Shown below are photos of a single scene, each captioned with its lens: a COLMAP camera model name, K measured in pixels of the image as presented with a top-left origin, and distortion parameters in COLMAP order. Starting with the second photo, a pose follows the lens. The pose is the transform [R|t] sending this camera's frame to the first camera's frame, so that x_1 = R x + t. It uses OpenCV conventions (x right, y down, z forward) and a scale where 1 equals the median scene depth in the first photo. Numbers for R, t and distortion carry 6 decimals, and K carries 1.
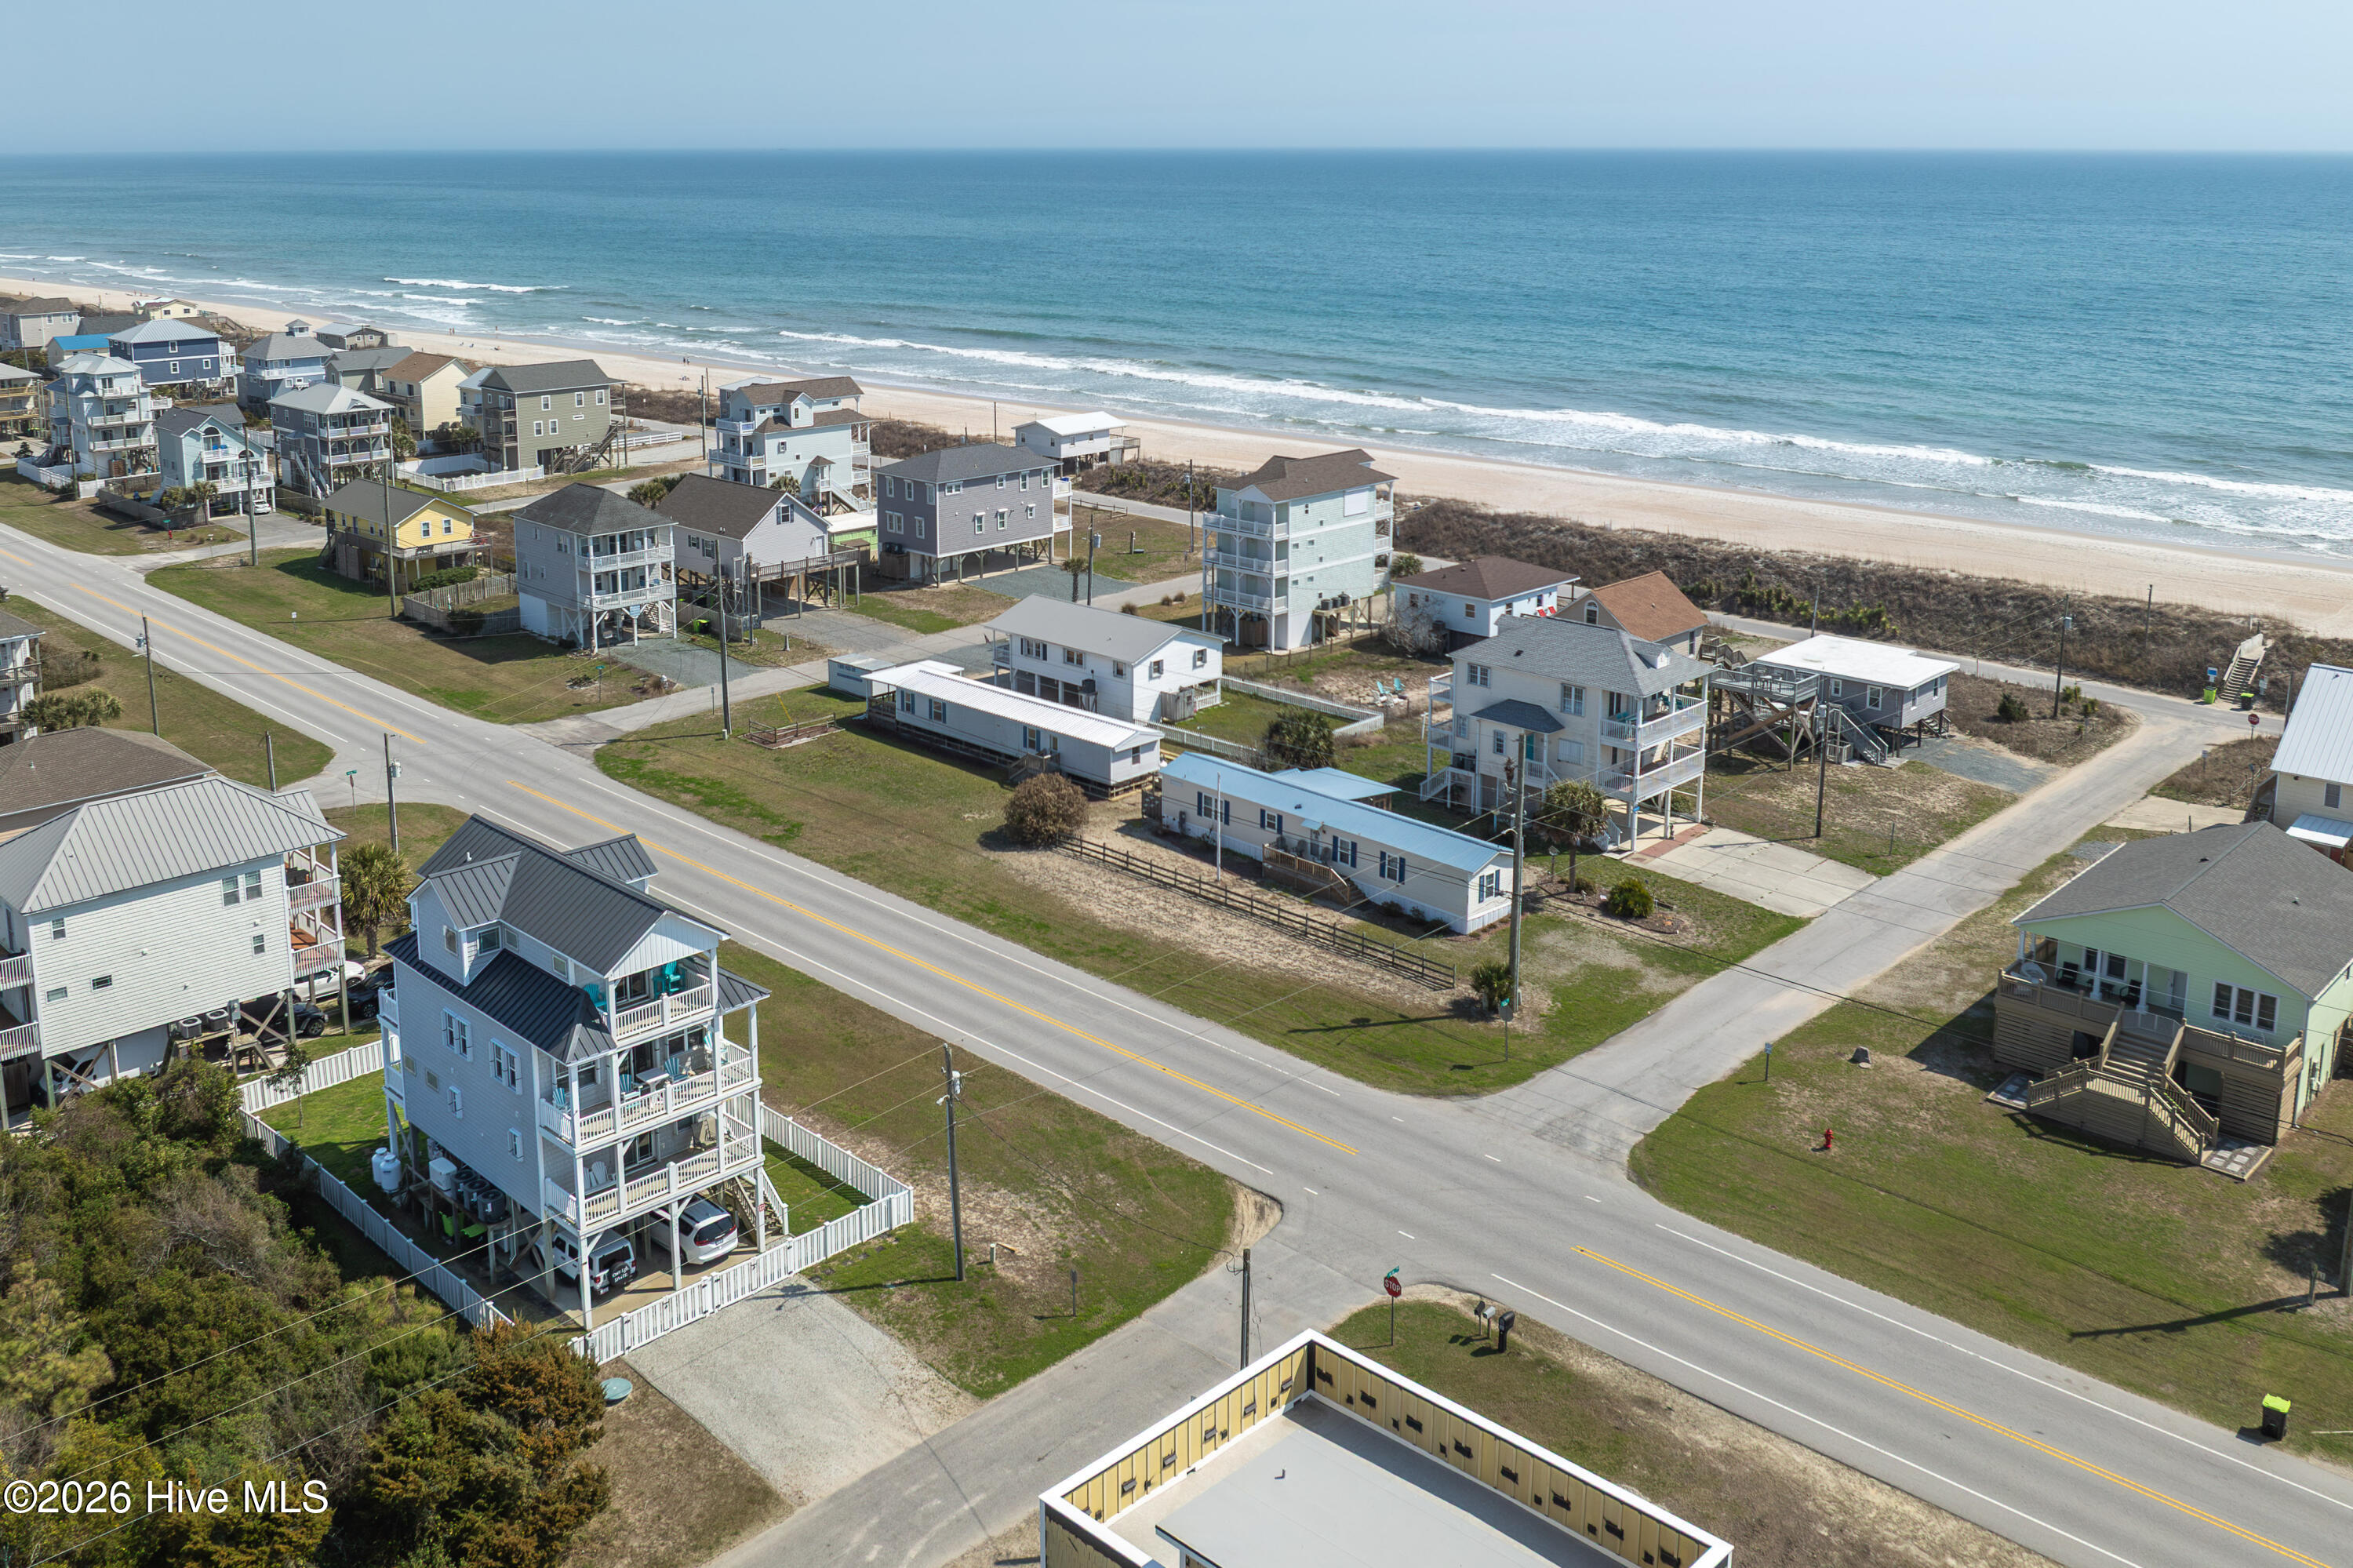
lens RADIAL K [[1986.1, 0, 1090.0], [0, 1986.1, 511.6], [0, 0, 1]] dist [-0.035199, -0.004411]
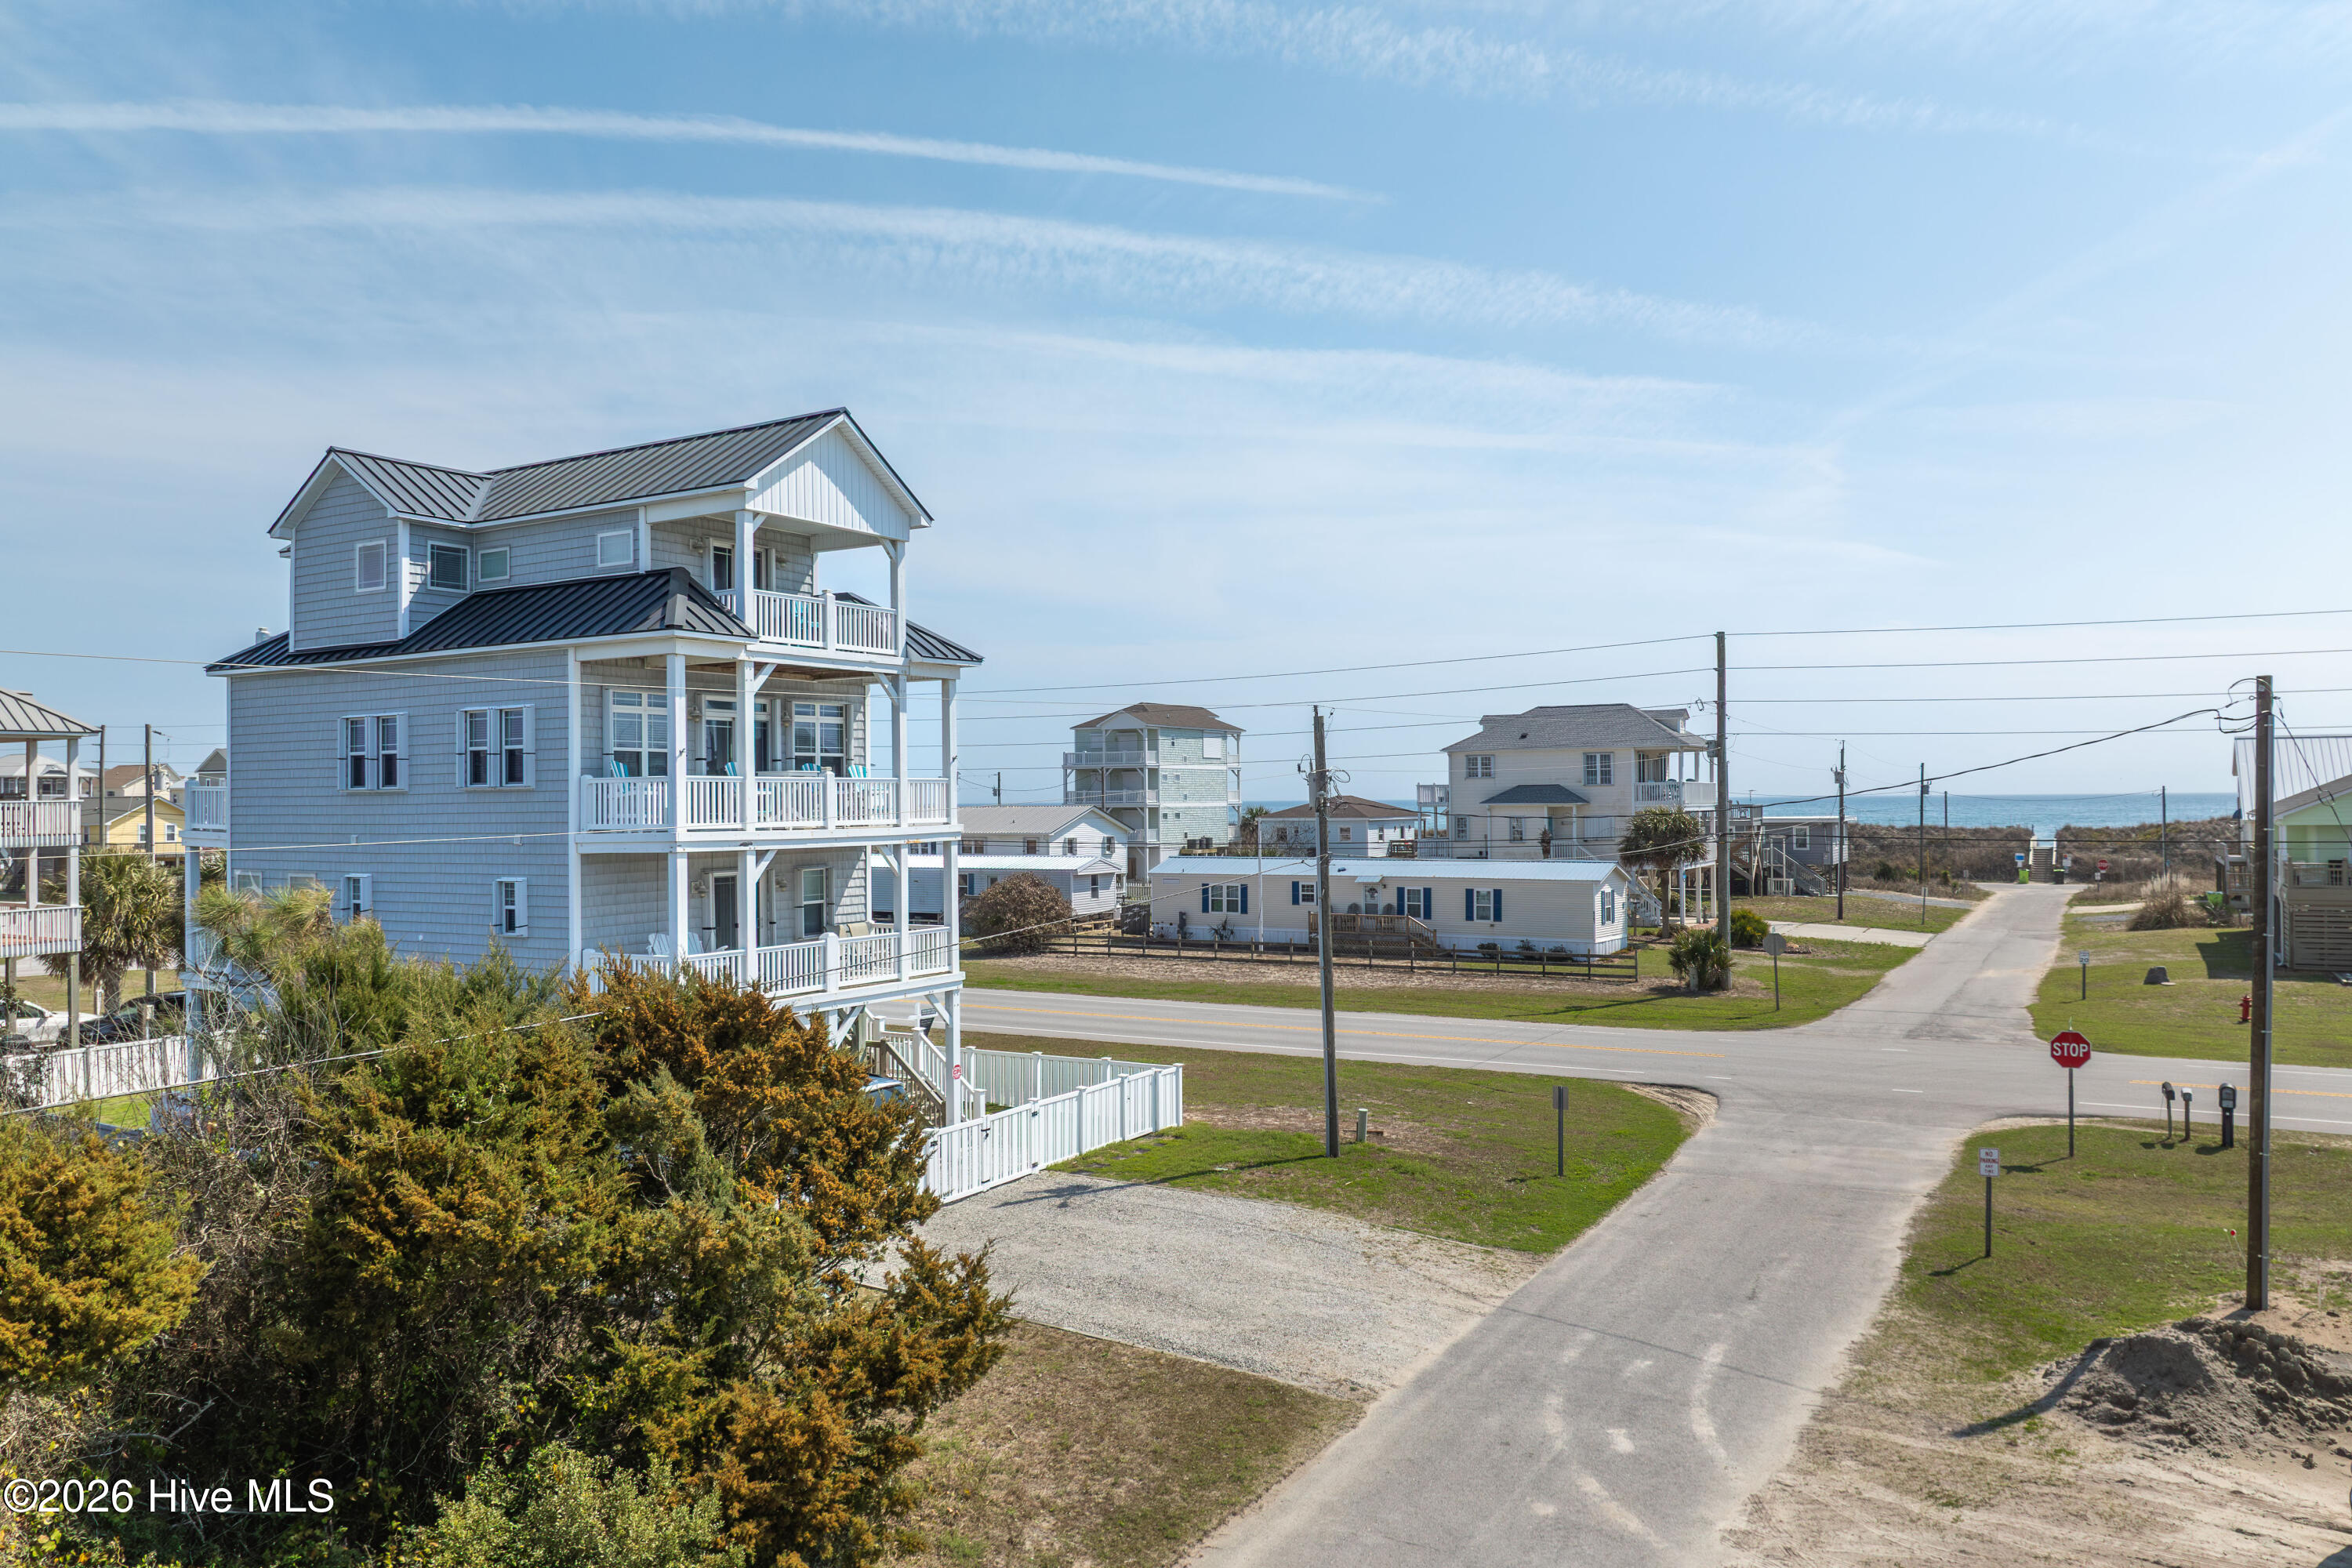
lens RADIAL K [[1642.3, 0, 1180.0], [0, 1642.3, 791.6], [0, 0, 1]] dist [-0.014574, -0.008216]
pose [[0.962792, -0.003221, 0.270225, -0.159056], [0.051869, 0.983541, -0.173082, 0.246691], [-0.265220, 0.180658, 0.947112, 0.369299]]
